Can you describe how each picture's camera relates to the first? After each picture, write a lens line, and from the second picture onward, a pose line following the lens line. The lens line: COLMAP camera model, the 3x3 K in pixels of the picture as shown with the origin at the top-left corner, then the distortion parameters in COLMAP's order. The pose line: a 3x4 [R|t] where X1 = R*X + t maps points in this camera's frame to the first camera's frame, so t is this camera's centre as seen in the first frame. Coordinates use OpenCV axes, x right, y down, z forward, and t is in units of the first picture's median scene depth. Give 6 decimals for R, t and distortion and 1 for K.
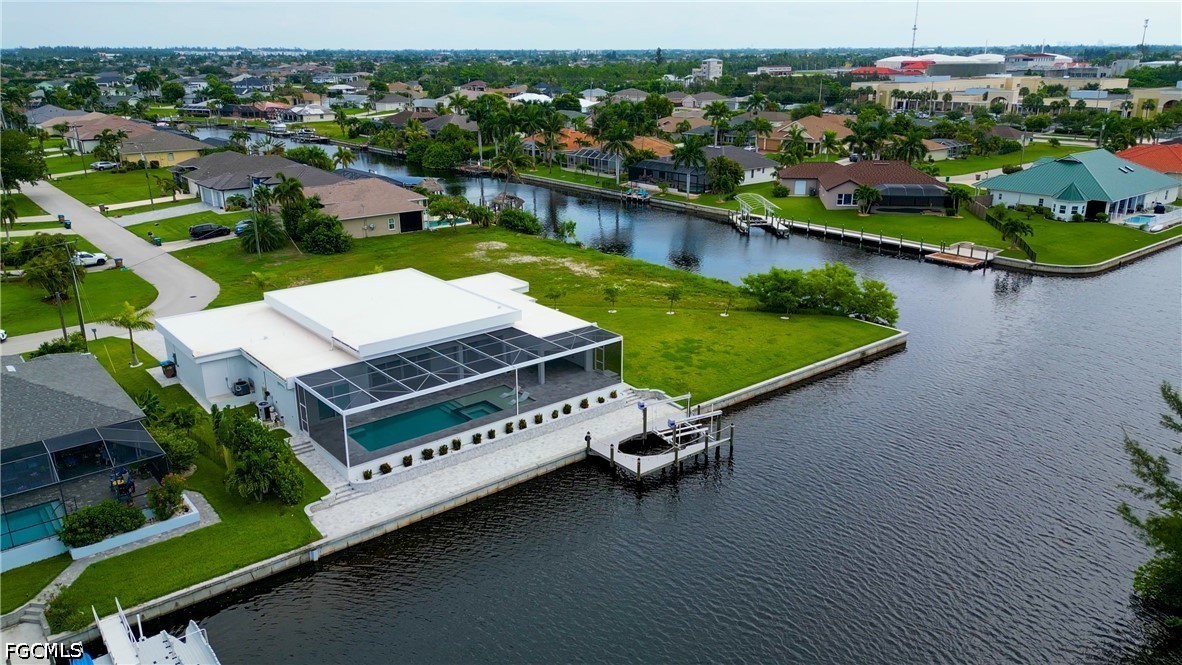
lens RADIAL K [[870.9, 0, 591.2], [0, 870.9, 311.1], [0, 0, 1]] dist [0.080752, -0.089969]
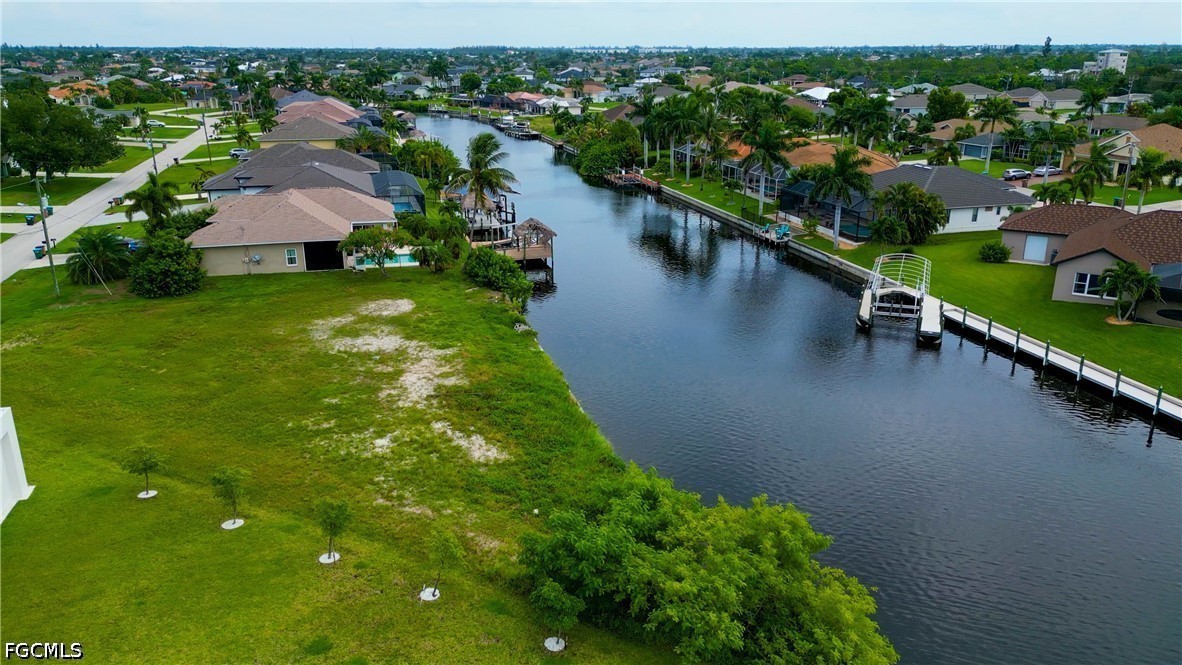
lens RADIAL K [[870.9, 0, 591.2], [0, 870.9, 311.1], [0, 0, 1]] dist [0.080752, -0.089969]
pose [[0.912888, 0.119362, -0.390369, 0.200606], [-0.118412, 0.992608, 0.026599, -0.080663], [0.390658, 0.021943, 0.920274, 0.359132]]
